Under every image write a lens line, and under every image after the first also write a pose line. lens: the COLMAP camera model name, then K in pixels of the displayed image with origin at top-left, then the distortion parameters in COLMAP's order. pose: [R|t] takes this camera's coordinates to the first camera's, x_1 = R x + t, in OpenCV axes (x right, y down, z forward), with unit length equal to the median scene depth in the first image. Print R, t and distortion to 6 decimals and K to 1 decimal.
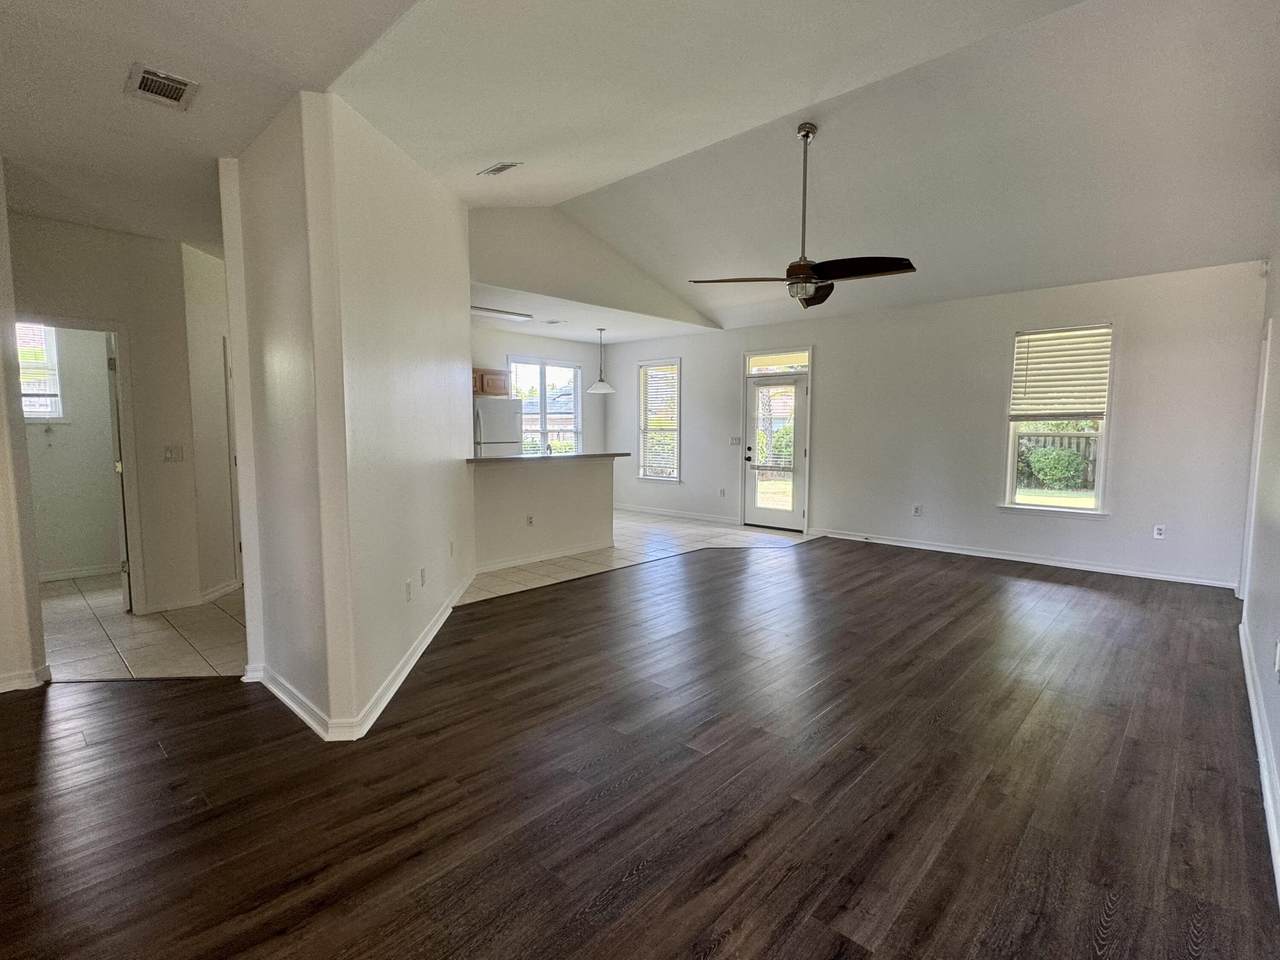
lens RADIAL K [[609.8, 0, 639.2], [0, 609.8, 480.7], [0, 0, 1]] dist [0.000119, -0.000138]
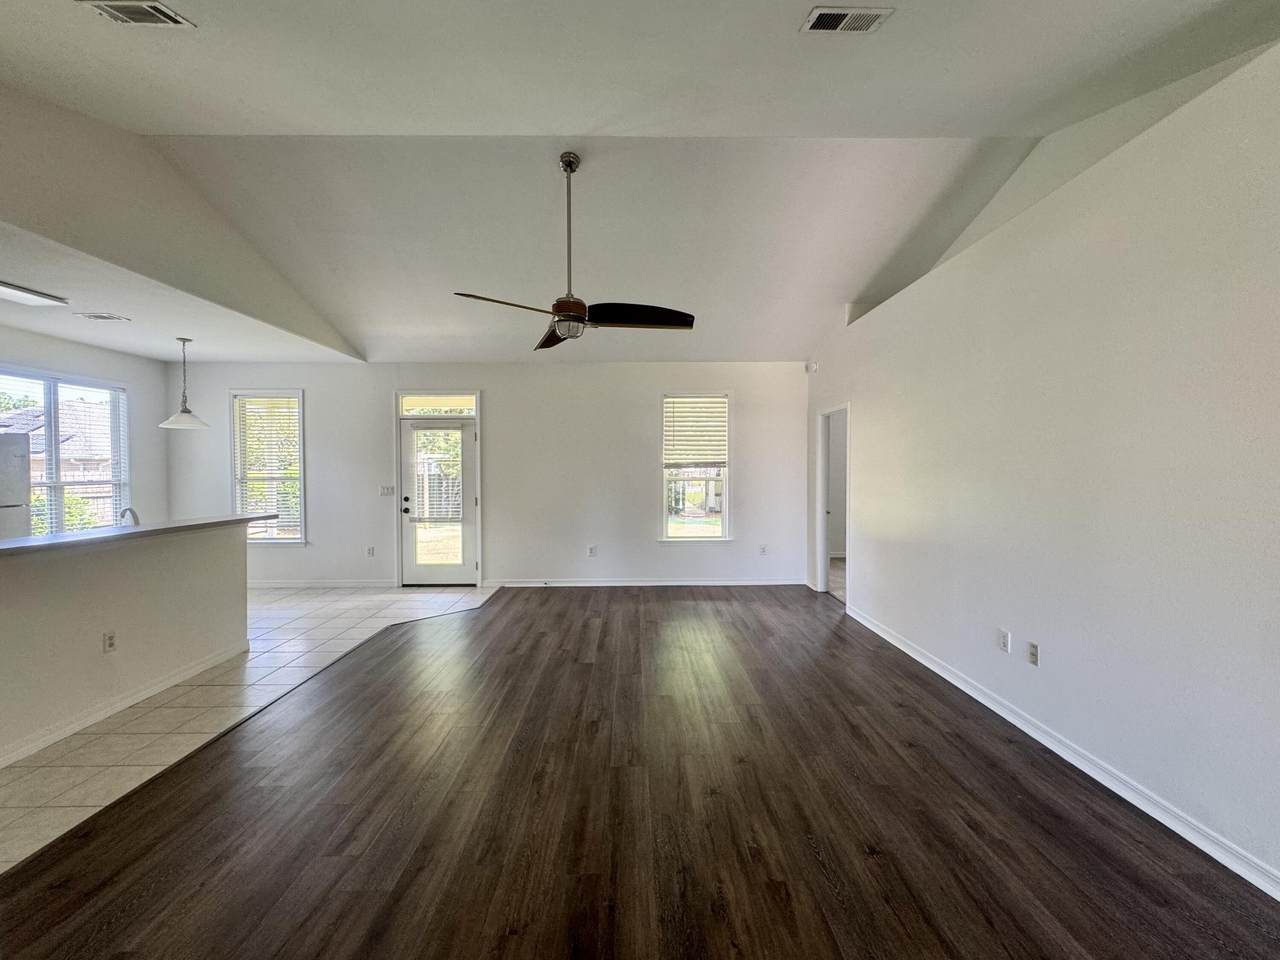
lens RADIAL K [[553.5, 0, 639.2], [0, 553.5, 478.7], [0, 0, 1]] dist [-0.001503, 0.000325]
pose [[0.723362, -0.017039, 0.690259, -0.133174], [0.065115, 0.996924, -0.043629, -0.026035], [-0.687392, 0.076506, 0.722246, 0.195063]]
